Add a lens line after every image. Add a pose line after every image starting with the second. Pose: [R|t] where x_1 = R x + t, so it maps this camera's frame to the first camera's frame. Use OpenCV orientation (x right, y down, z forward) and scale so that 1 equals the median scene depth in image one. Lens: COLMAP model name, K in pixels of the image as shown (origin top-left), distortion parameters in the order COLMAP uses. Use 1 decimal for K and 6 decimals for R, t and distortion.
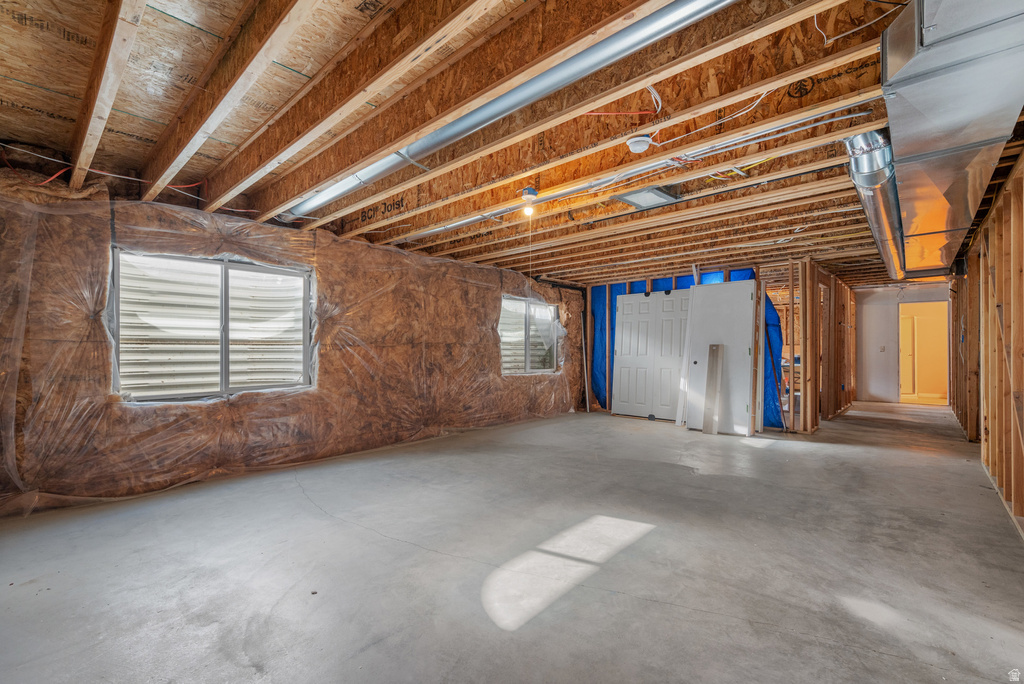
lens RADIAL K [[441.2, 0, 513.1], [0, 441.2, 346.4], [0, 0, 1]] dist [-0.001508, -0.000924]
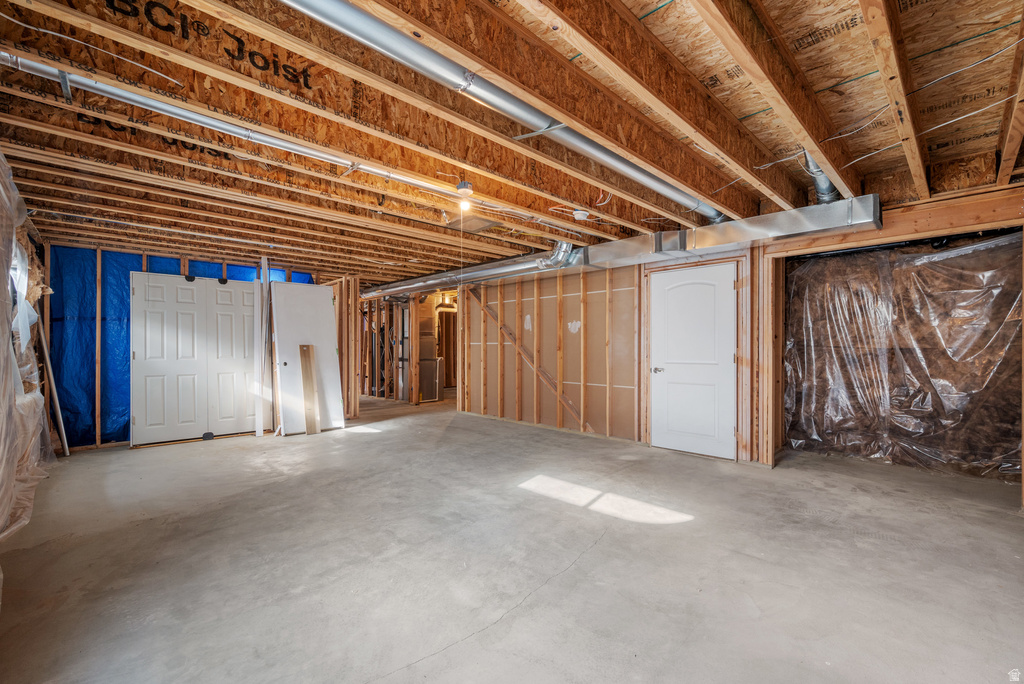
lens RADIAL K [[441.2, 0, 513.0], [0, 441.2, 347.1], [0, 0, 1]] dist [-0.001508, -0.000924]
pose [[0.052818, 0.003721, 0.998597, -0.771459], [-0.004554, 0.999984, -0.003485, 0.002820], [-0.998594, -0.004364, 0.052834, 0.712031]]
